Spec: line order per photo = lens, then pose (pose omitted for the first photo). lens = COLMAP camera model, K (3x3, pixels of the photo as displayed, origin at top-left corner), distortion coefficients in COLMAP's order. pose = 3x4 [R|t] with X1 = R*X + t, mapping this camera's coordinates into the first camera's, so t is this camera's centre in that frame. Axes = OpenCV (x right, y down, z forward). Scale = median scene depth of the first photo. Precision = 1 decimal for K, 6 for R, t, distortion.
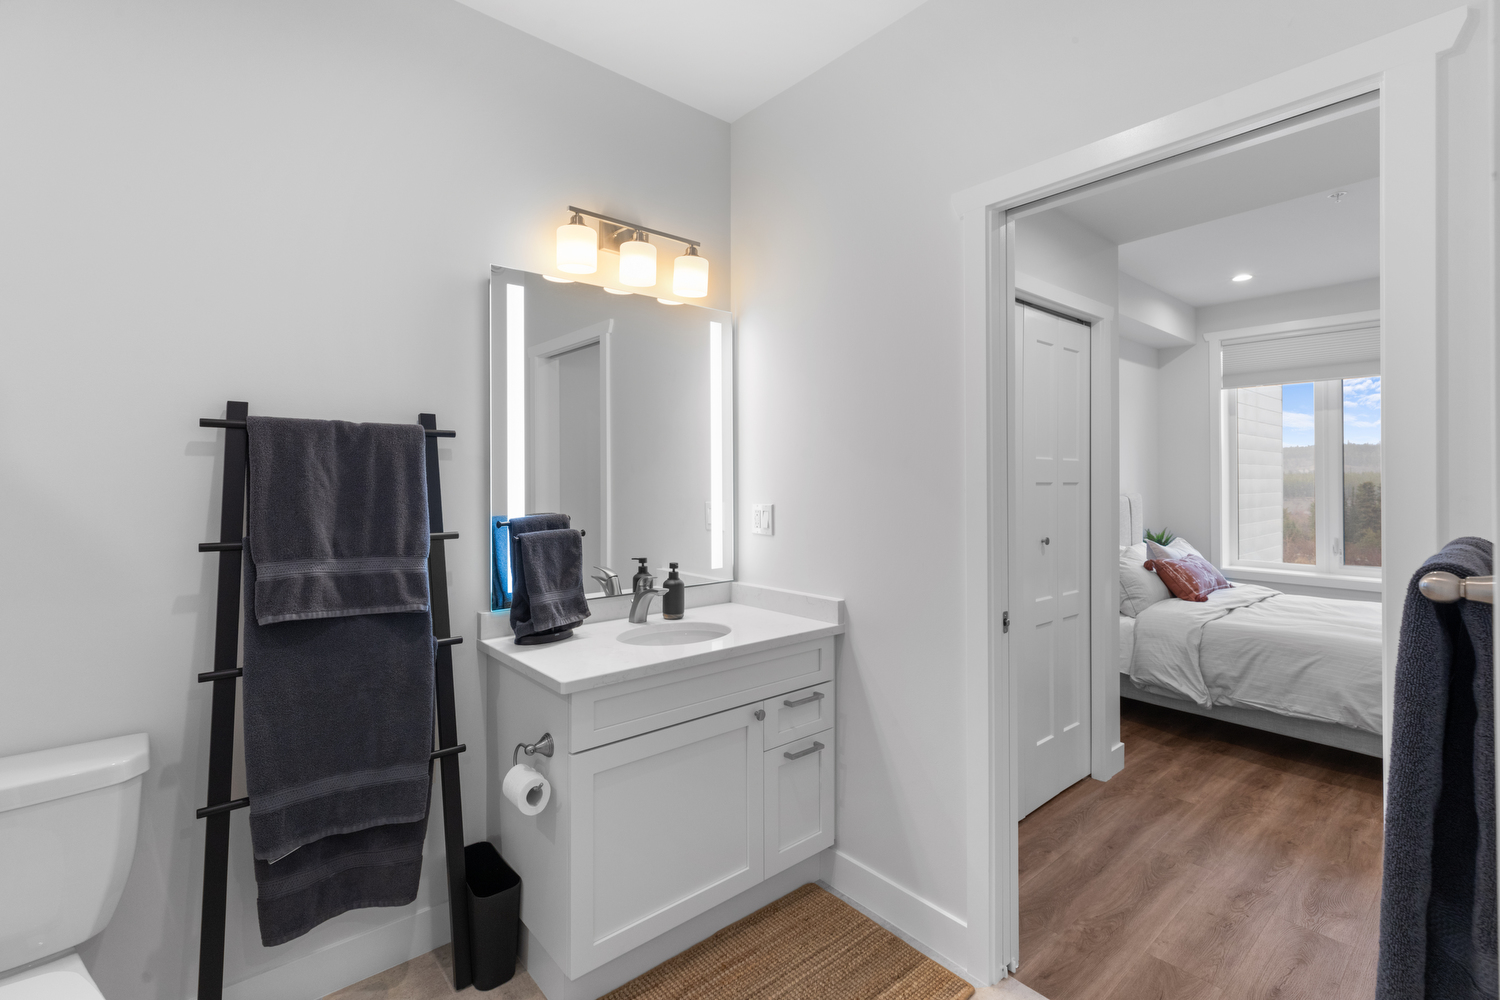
lens RADIAL K [[667.5, 0, 748.7], [0, 667.5, 489.1], [0, 0, 1]] dist [0.003016, 0.000410]
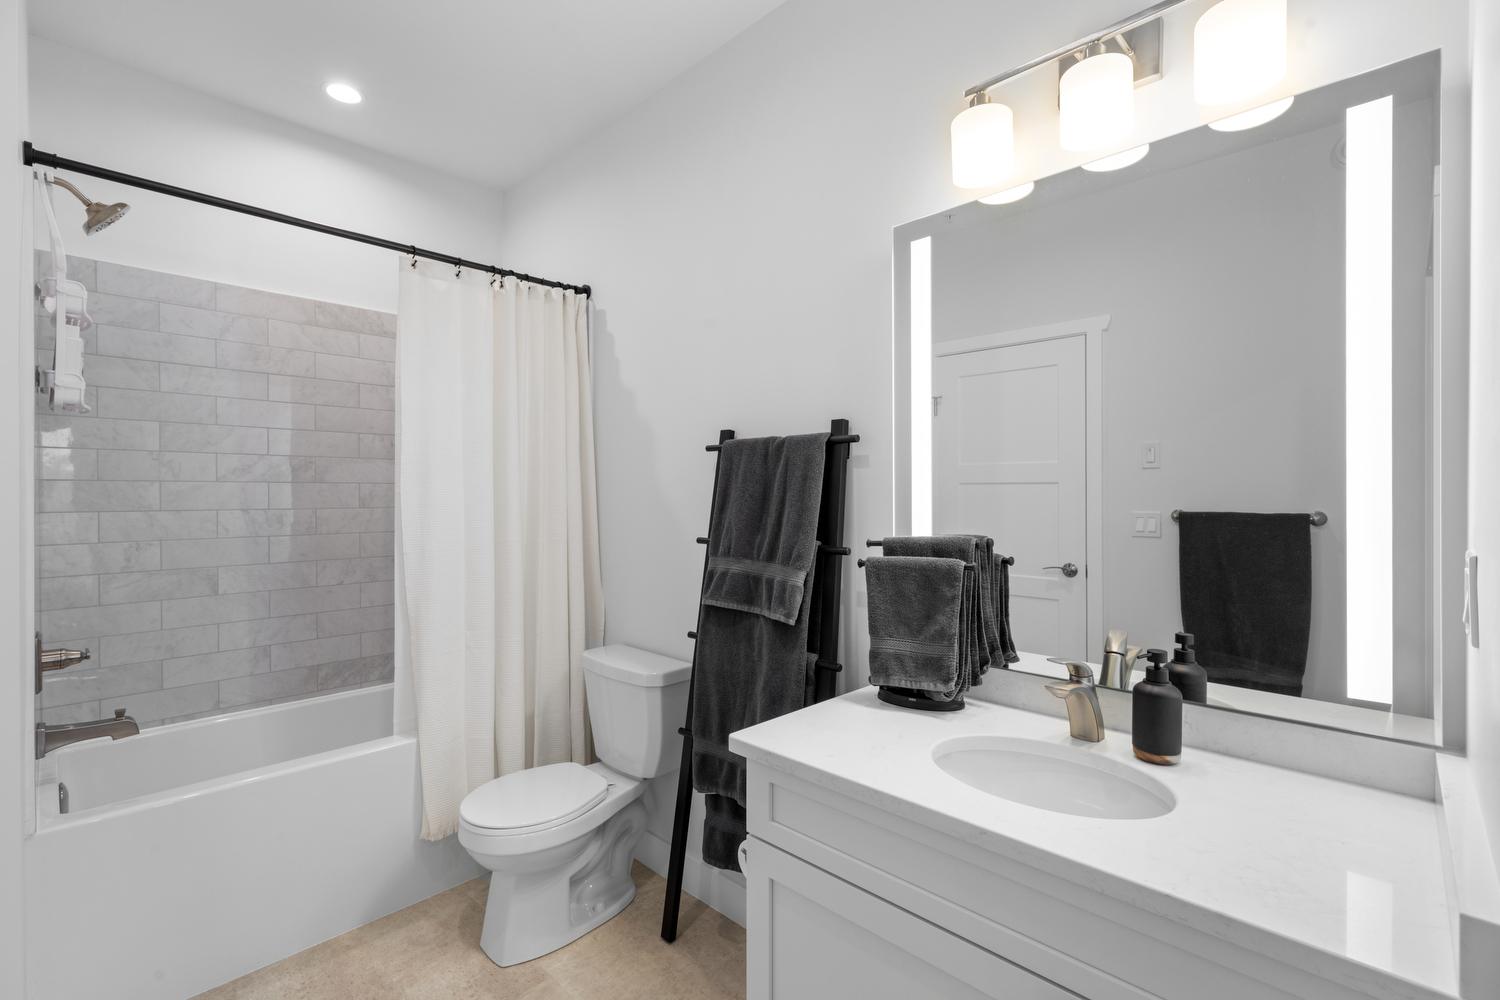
lens RADIAL K [[674.1, 0, 750.0], [0, 674.1, 500.0], [0, 0, 1]] dist [-0.000345, -0.000348]
pose [[0.088805, 0.012264, -0.995973, 0.459890], [-0.006712, 0.999909, 0.011714, -0.009651], [0.996026, 0.005645, 0.088880, 0.801422]]
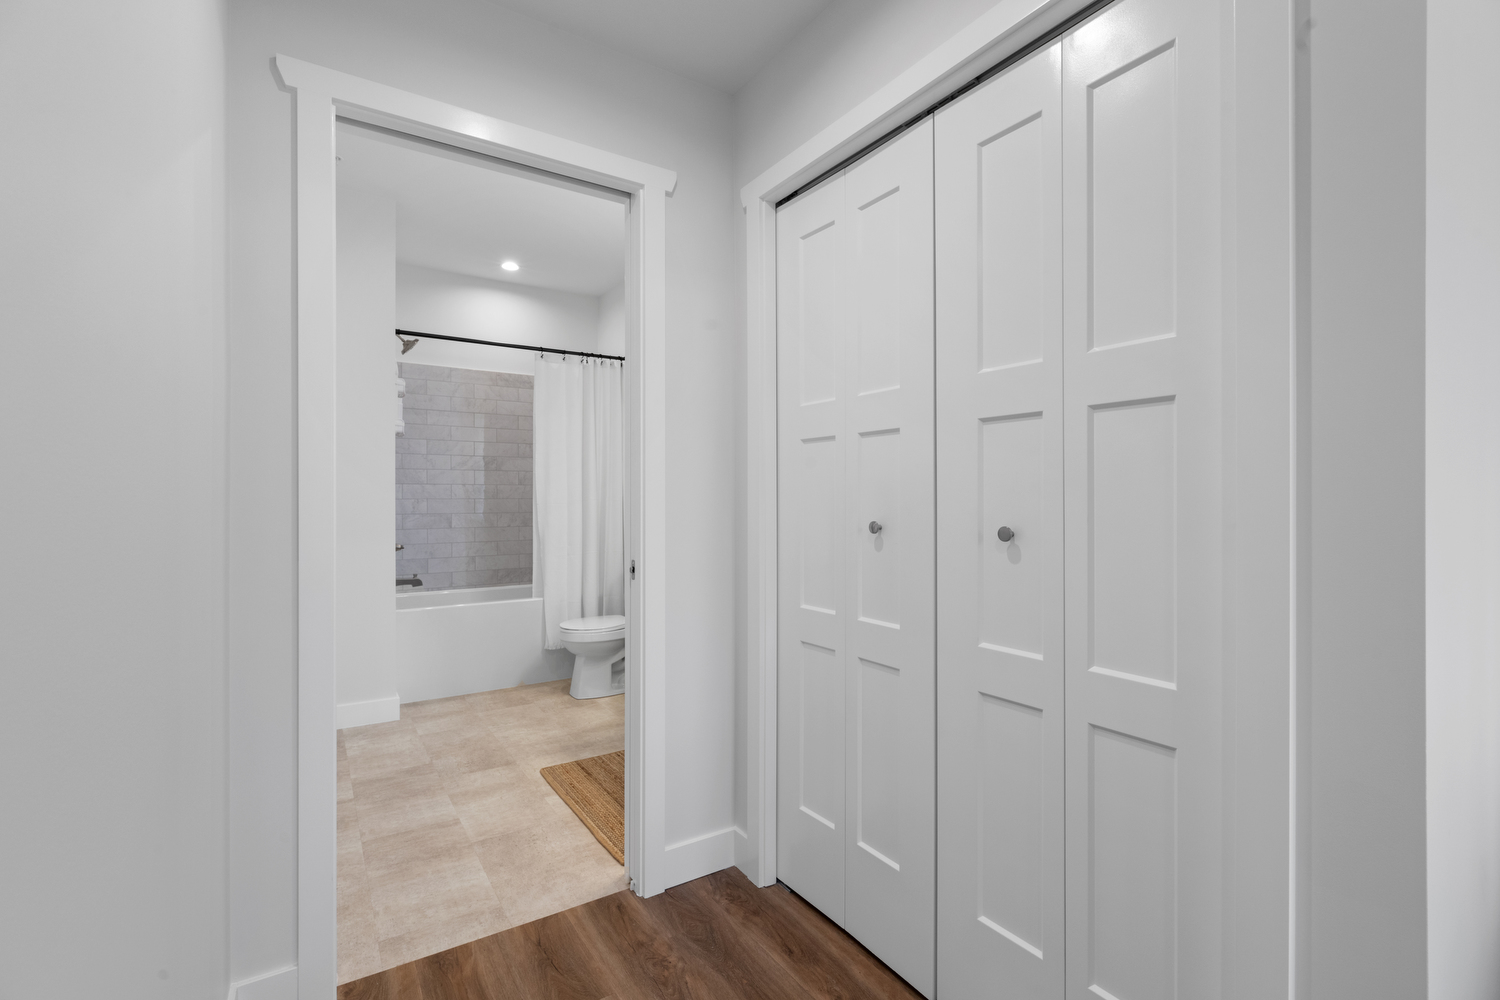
lens RADIAL K [[682.1, 0, 750.0], [0, 682.1, 500.0], [0, 0, 1]] dist [0.000814, 0.000118]
pose [[-0.125080, 0.002516, -0.992143, 1.463609], [-0.000656, 0.999996, 0.002619, 0.082202], [0.992146, 0.000978, -0.125078, 1.320369]]
